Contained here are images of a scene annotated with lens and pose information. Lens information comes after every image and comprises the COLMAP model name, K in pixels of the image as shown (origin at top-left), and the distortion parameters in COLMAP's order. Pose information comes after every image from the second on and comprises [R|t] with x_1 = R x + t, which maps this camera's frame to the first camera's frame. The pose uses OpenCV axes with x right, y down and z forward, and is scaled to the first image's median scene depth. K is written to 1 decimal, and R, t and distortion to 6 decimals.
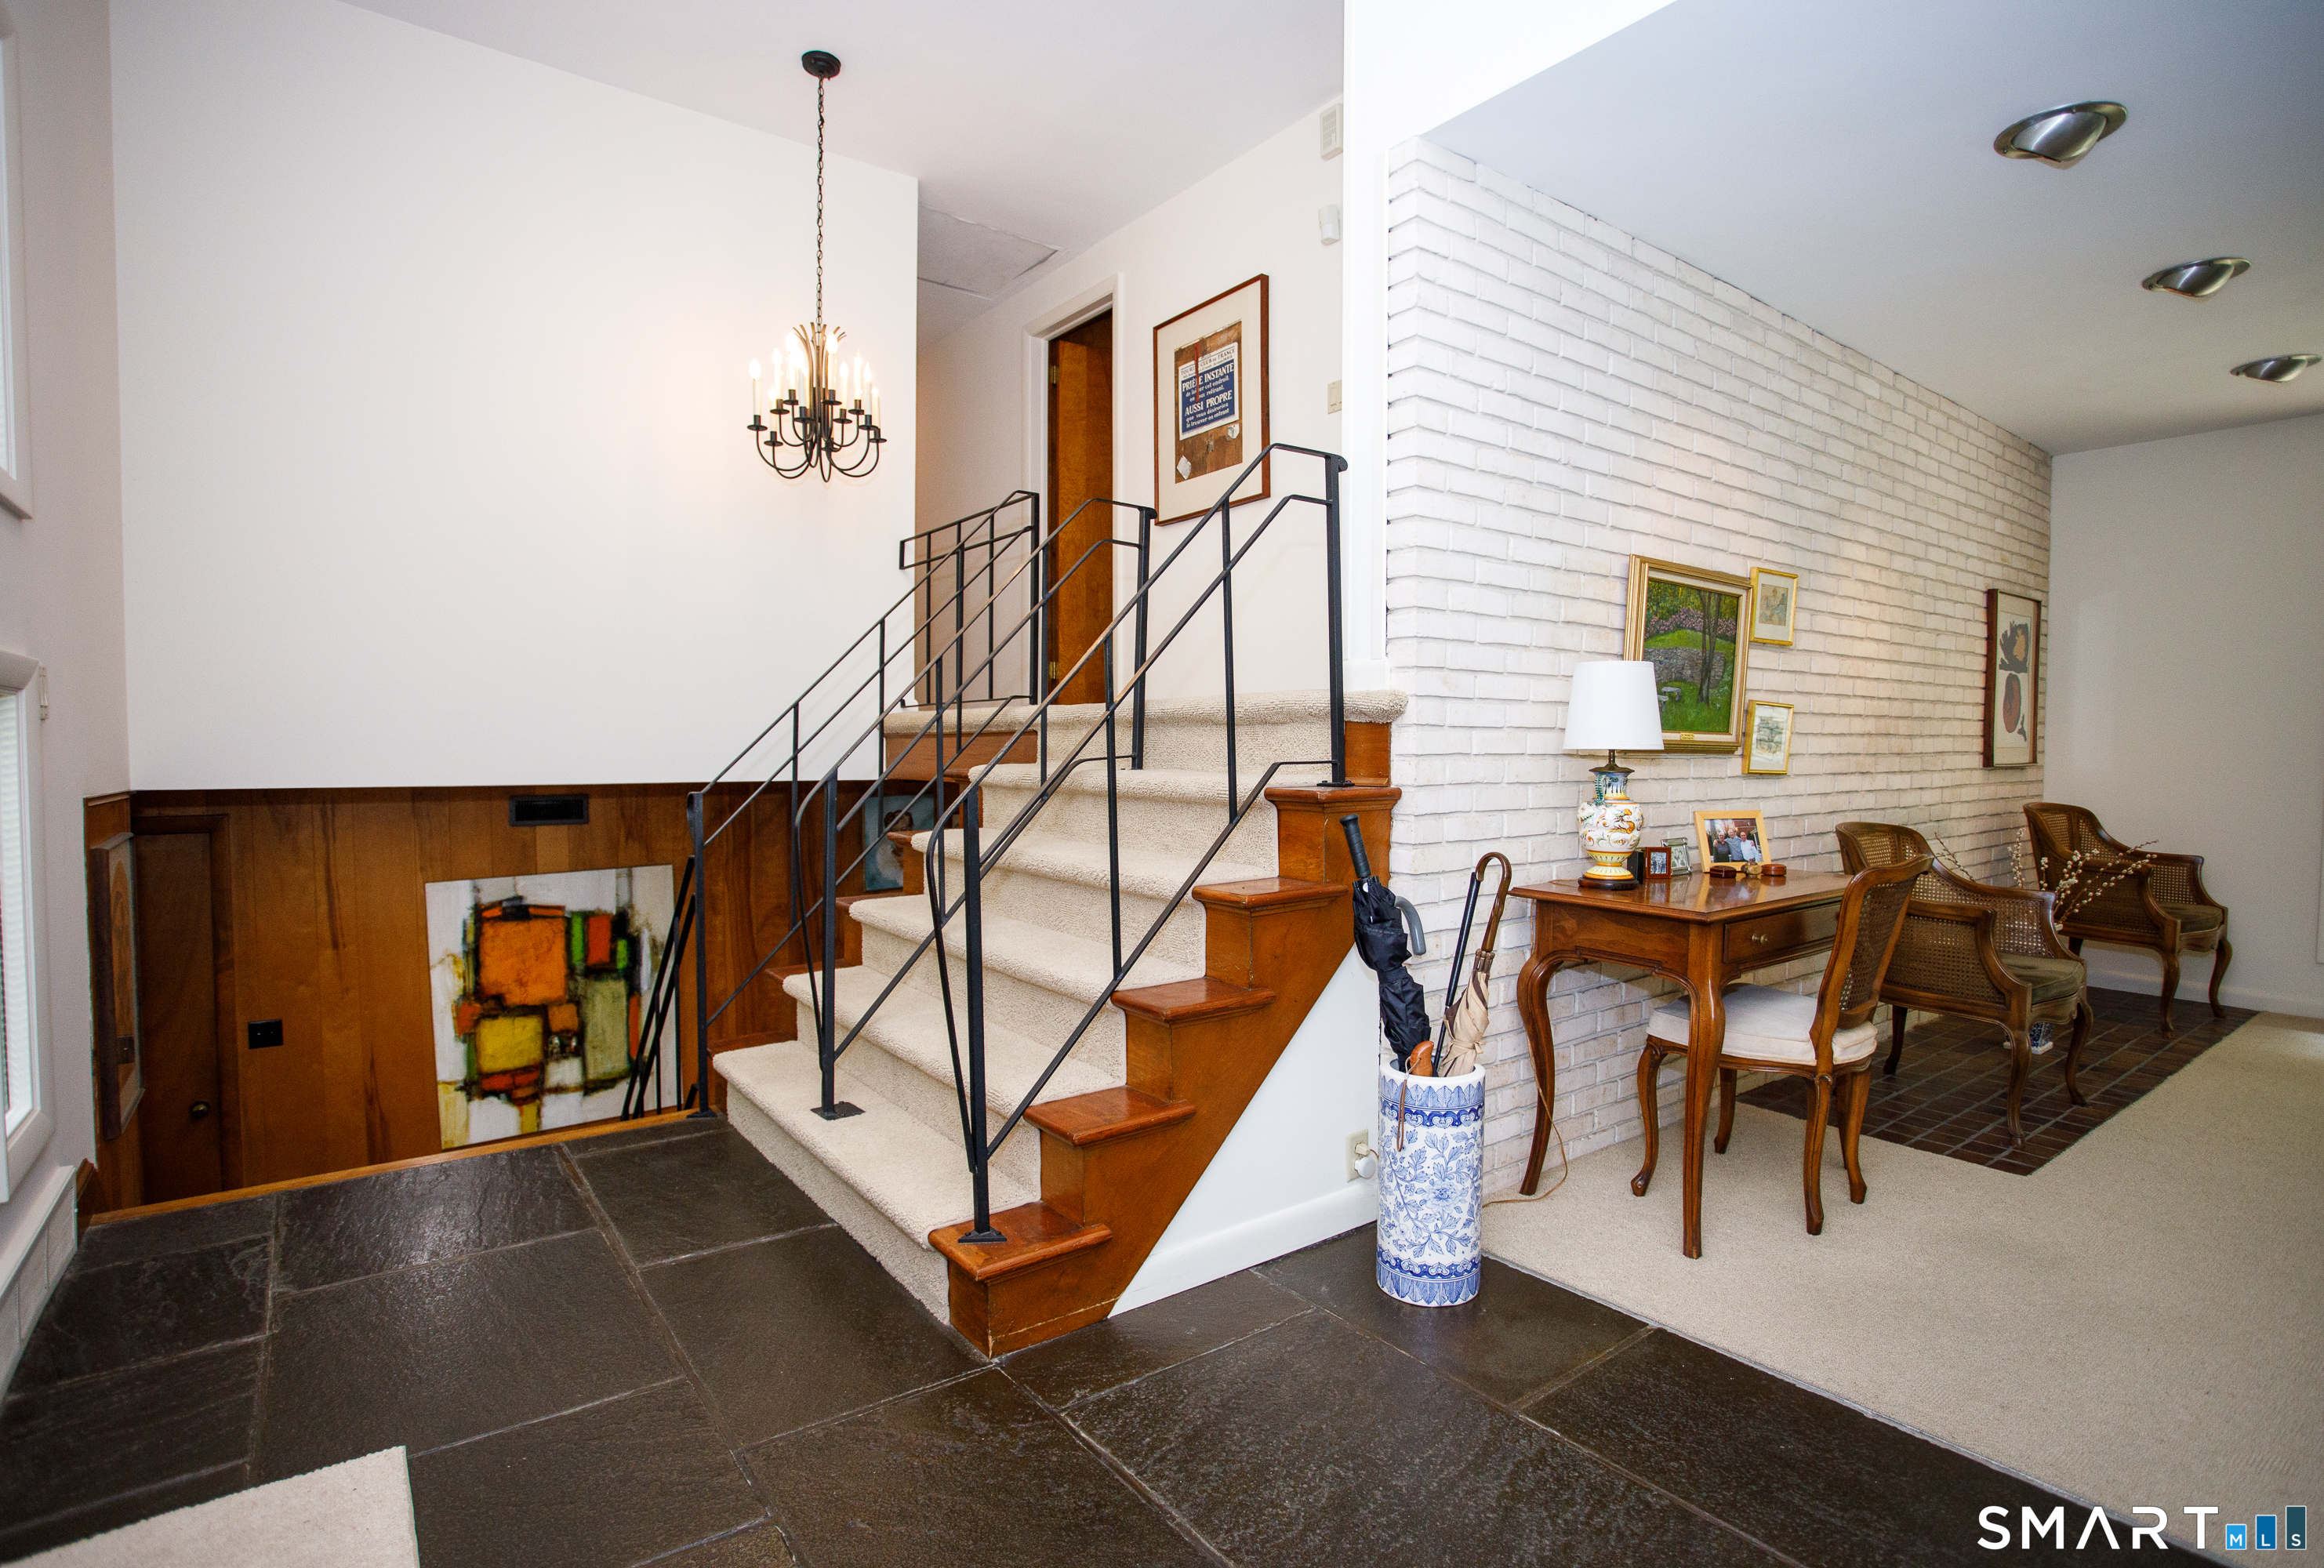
lens RADIAL K [[1140.2, 0, 1168.0], [0, 1140.2, 784.3], [0, 0, 1]] dist [-0.065060, 0.025750]
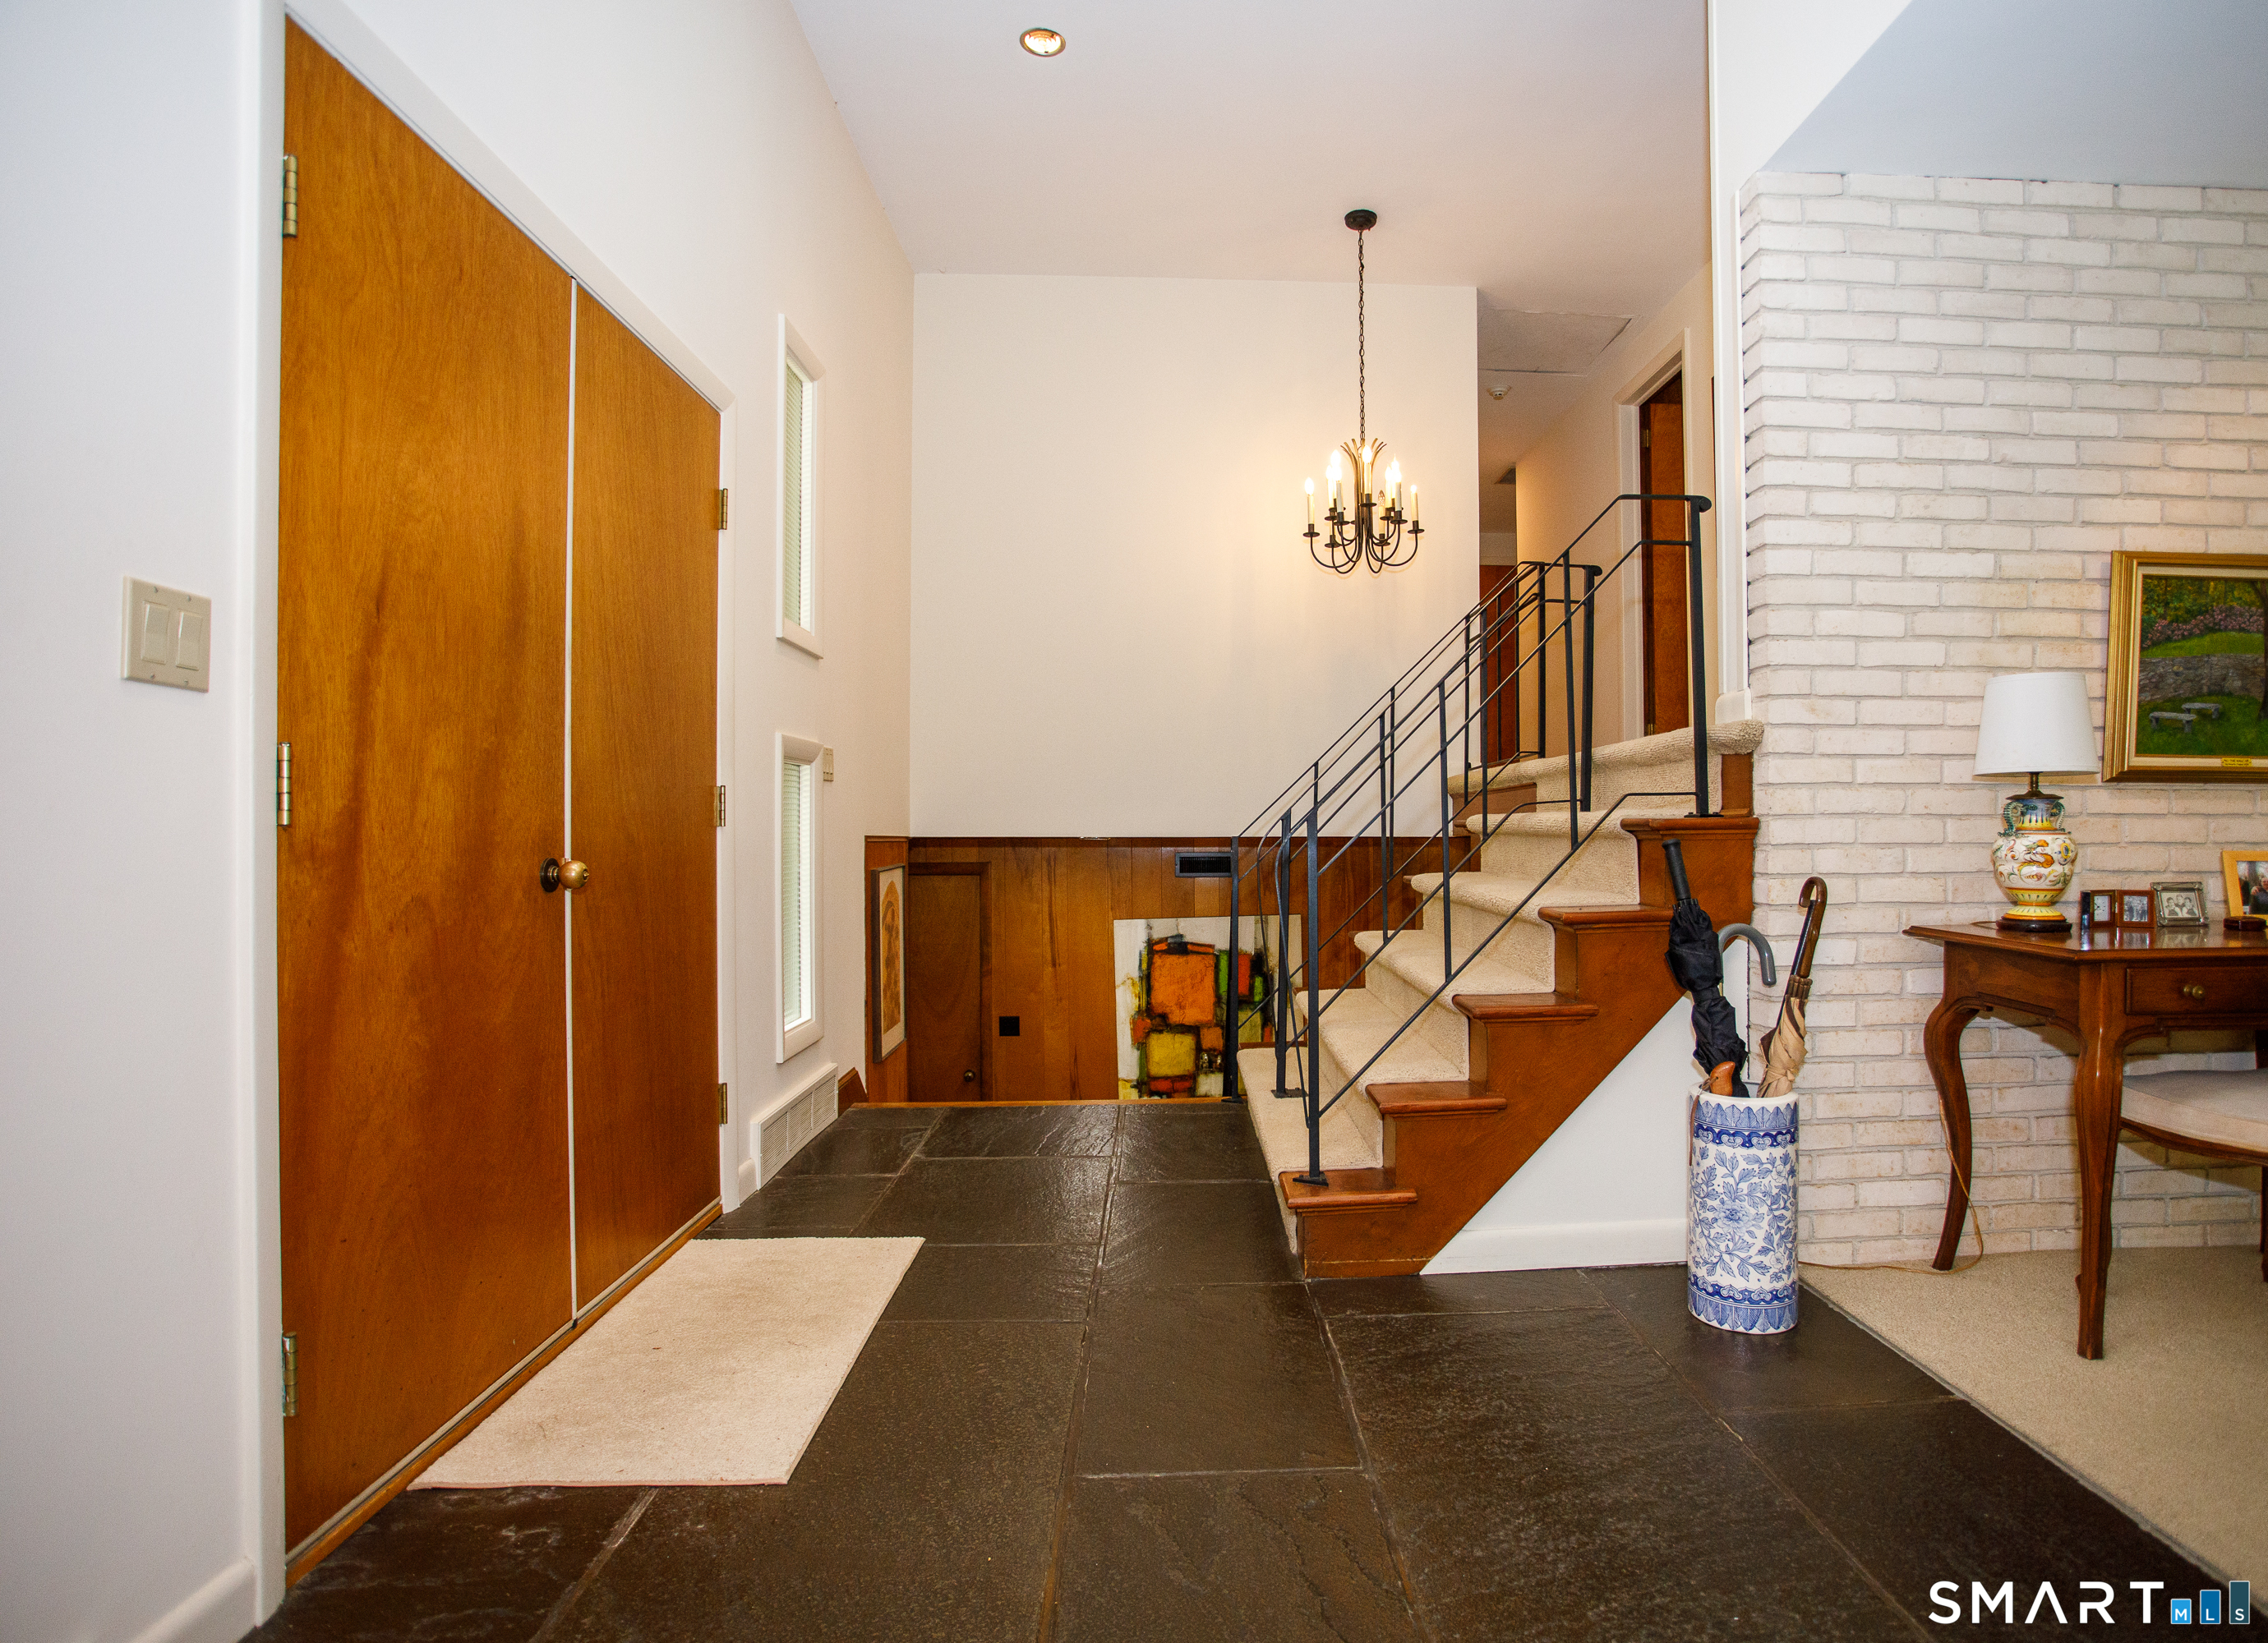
lens RADIAL K [[1174.2, 0, 1250.0], [0, 1174.2, 812.3], [0, 0, 1]] dist [-0.037622, 0.008978]
pose [[0.841576, -0.012462, -0.539995, 0.356857], [-0.014841, 0.998823, -0.046181, 0.049006], [0.539935, 0.046879, 0.840400, -0.091517]]
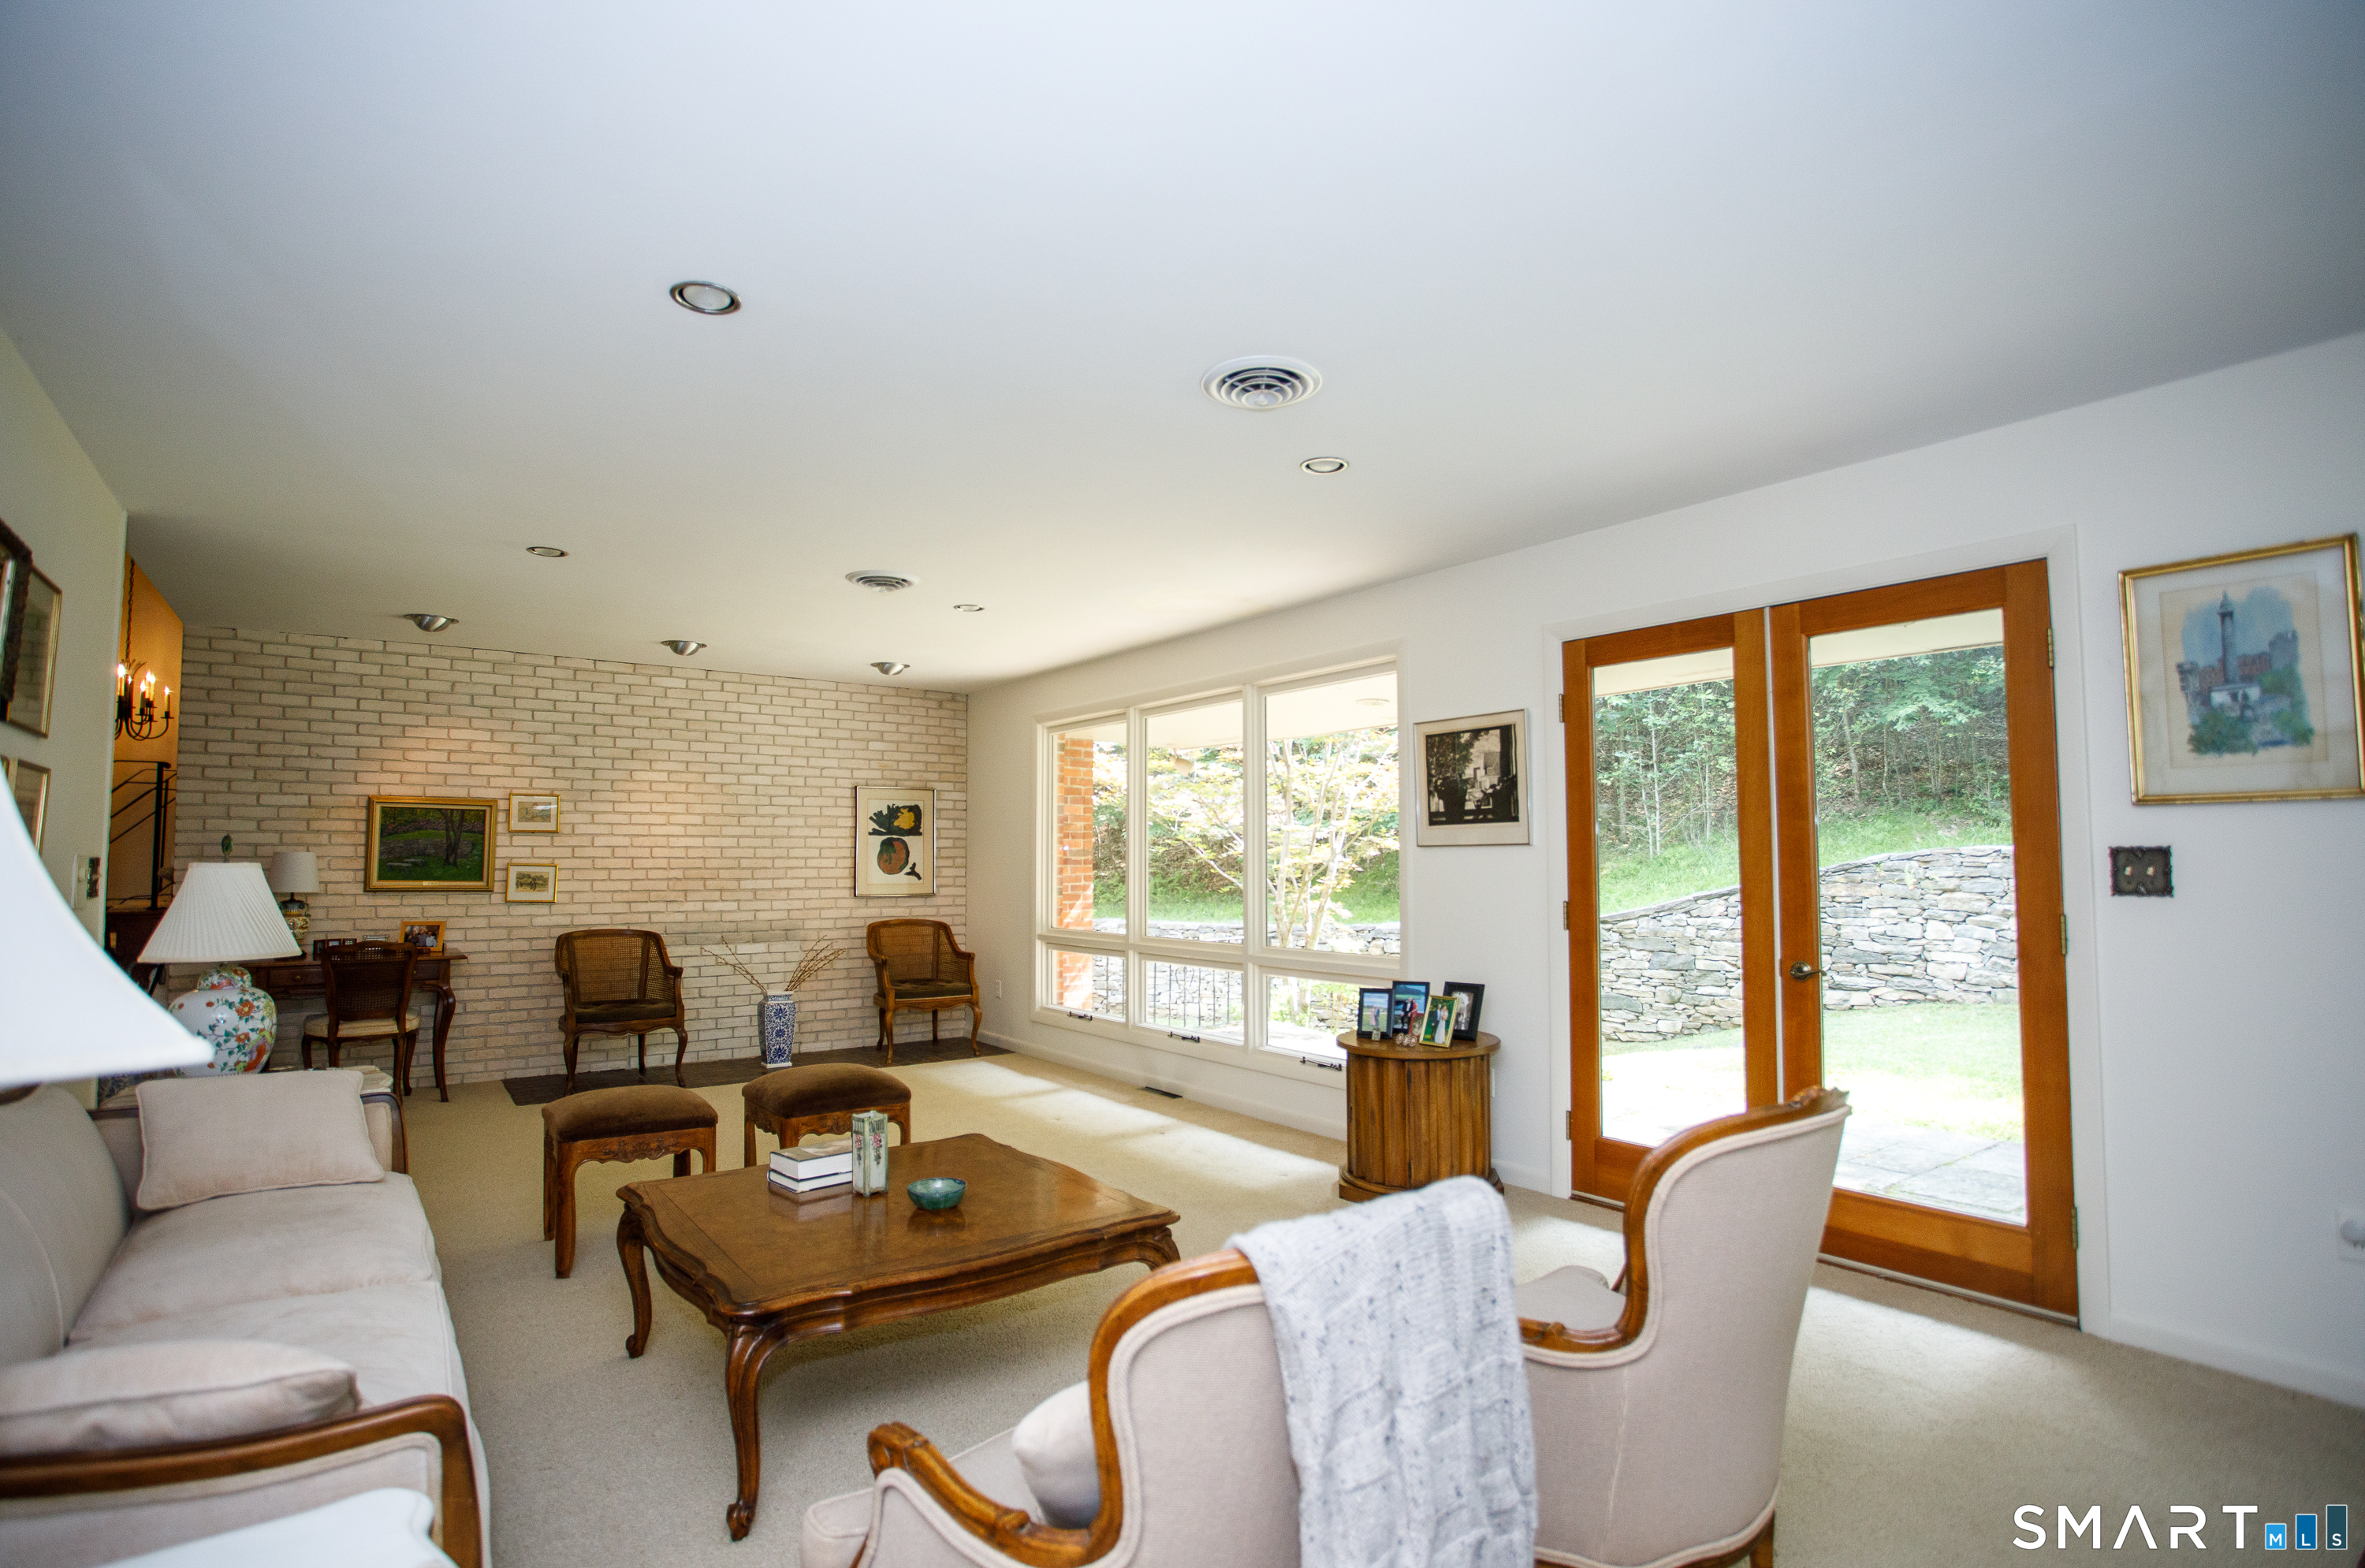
lens RADIAL K [[1160.3, 0, 1172.9], [0, 1160.3, 791.9], [0, 0, 1]] dist [-0.065060, 0.025750]
pose [[0.999887, -0.008047, -0.012664, 2.097311], [0.006759, 0.995098, -0.098664, 0.002069], [0.013396, 0.098567, 0.995040, -1.142463]]
